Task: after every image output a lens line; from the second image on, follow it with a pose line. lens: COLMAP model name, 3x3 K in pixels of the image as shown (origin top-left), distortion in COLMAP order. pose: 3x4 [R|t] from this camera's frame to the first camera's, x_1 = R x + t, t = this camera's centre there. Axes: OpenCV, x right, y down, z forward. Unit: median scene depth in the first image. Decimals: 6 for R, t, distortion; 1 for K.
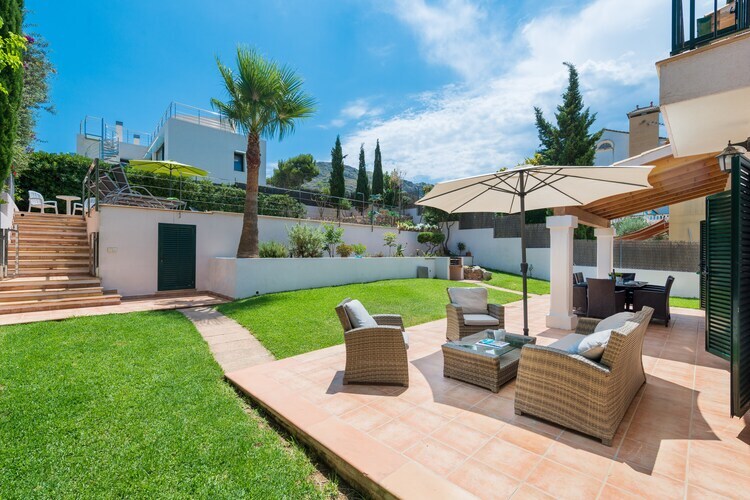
lens RADIAL K [[321.8, 0, 379.1], [0, 321.8, 254.9], [0, 0, 1]] dist [0.000499, -0.000818]
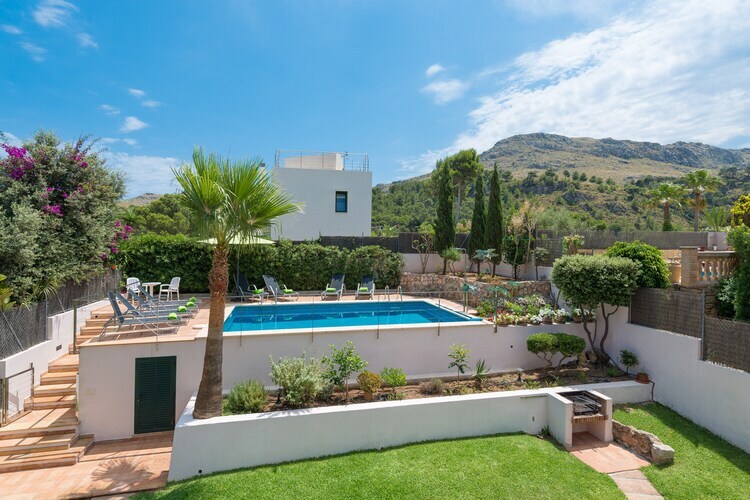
lens RADIAL K [[368.1, 0, 371.9], [0, 368.1, 246.4], [0, 0, 1]] dist [-0.000809, 0.000485]
pose [[0.848227, 0.001609, -0.529630, 0.227892], [-0.002547, 0.999996, -0.001041, -0.224102], [0.529626, 0.002232, 0.848228, 0.258683]]
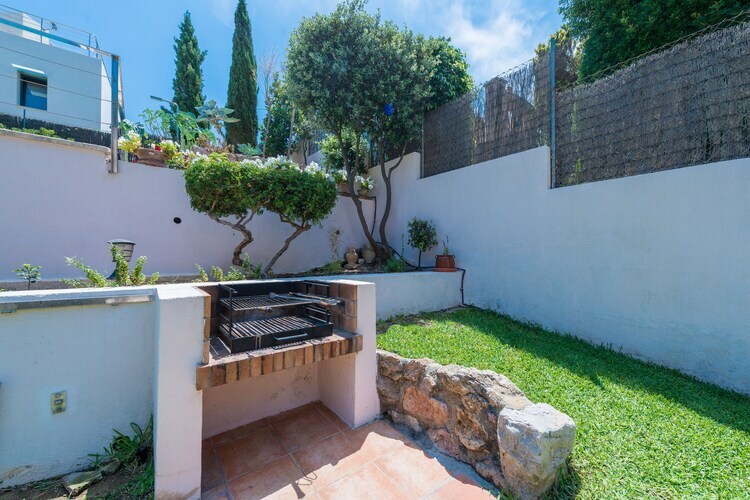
lens RADIAL K [[292.0, 0, 376.0], [0, 292.0, 249.4], [0, 0, 1]] dist [0.010179, -0.001509]
pose [[0.993047, -0.014677, -0.116799, 0.258457], [0.012303, 0.999703, -0.021018, -0.007843], [0.117073, 0.019435, 0.992933, 0.786197]]
